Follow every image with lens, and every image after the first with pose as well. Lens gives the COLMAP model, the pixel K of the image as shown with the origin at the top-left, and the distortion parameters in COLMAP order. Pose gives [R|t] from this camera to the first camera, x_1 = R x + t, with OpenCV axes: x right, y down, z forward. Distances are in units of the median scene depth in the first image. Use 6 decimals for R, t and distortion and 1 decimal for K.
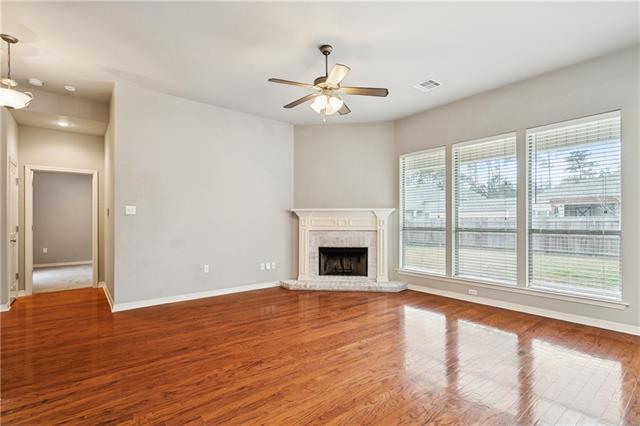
lens RADIAL K [[304.4, 0, 318.4], [0, 304.4, 217.2], [0, 0, 1]] dist [0.002749, -0.000544]
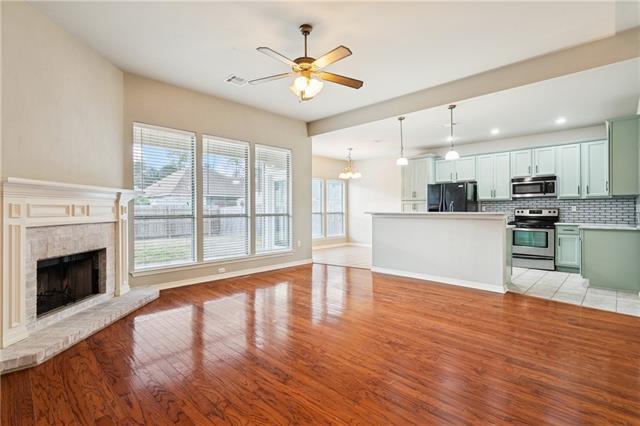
lens RADIAL K [[304.4, 0, 319.2], [0, 304.4, 210.8], [0, 0, 1]] dist [0.002749, -0.000544]
pose [[-0.121002, -0.002039, 0.992650, -0.633305], [-0.012260, 0.999925, 0.000560, 0.015079], [-0.992577, -0.012102, -0.121018, 0.727452]]
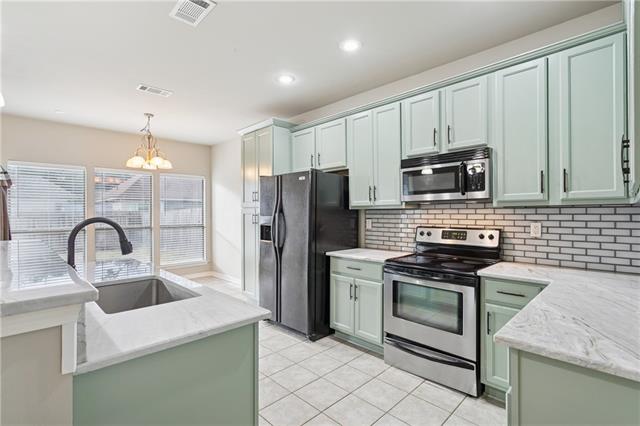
lens RADIAL K [[304.4, 0, 319.2], [0, 304.4, 213.8], [0, 0, 1]] dist [0.002749, -0.000544]
pose [[-0.110722, 0.002691, 0.993848, -0.400736], [-0.010984, 0.999932, -0.003931, 0.000375], [-0.993791, -0.011352, -0.110685, 0.451456]]
